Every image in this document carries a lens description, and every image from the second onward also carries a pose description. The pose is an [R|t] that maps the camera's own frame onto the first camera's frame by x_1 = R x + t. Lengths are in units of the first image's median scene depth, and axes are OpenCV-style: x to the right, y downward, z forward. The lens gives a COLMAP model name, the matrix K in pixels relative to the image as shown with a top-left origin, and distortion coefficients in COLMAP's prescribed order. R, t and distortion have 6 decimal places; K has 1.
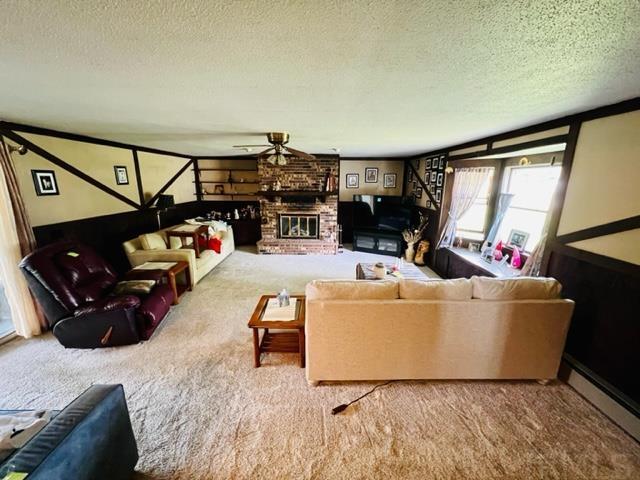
lens RADIAL K [[252.9, 0, 319.1], [0, 252.9, 241.7], [0, 0, 1]] dist [-0.003331, -0.000262]
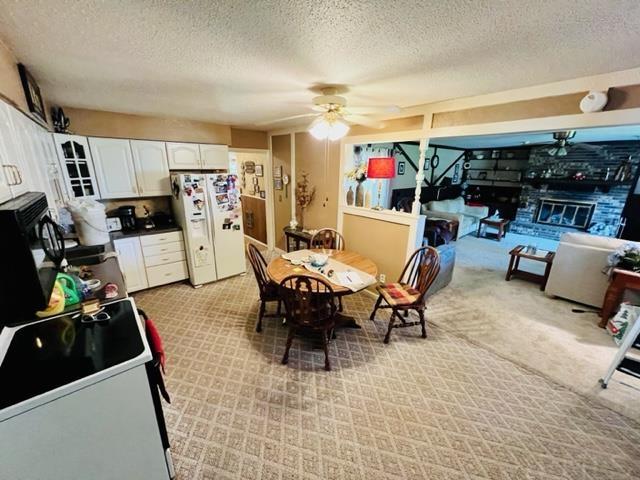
lens RADIAL K [[252.9, 0, 318.2], [0, 252.9, 240.7], [0, 0, 1]] dist [-0.003331, -0.000262]
pose [[0.653325, 0.214566, -0.726036, 0.037465], [-0.184464, 0.975211, 0.122214, 0.104866], [0.734261, 0.054082, 0.676710, -0.419380]]
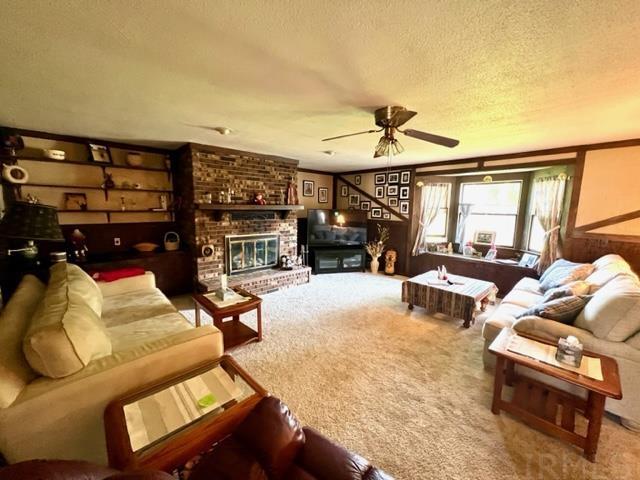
lens RADIAL K [[252.9, 0, 318.1], [0, 252.9, 240.9], [0, 0, 1]] dist [-0.003331, -0.000262]
pose [[0.730696, -0.089171, 0.676855, -0.444061], [0.151164, 0.987957, -0.033033, -0.048017], [-0.665758, 0.126453, 0.735375, 0.374033]]
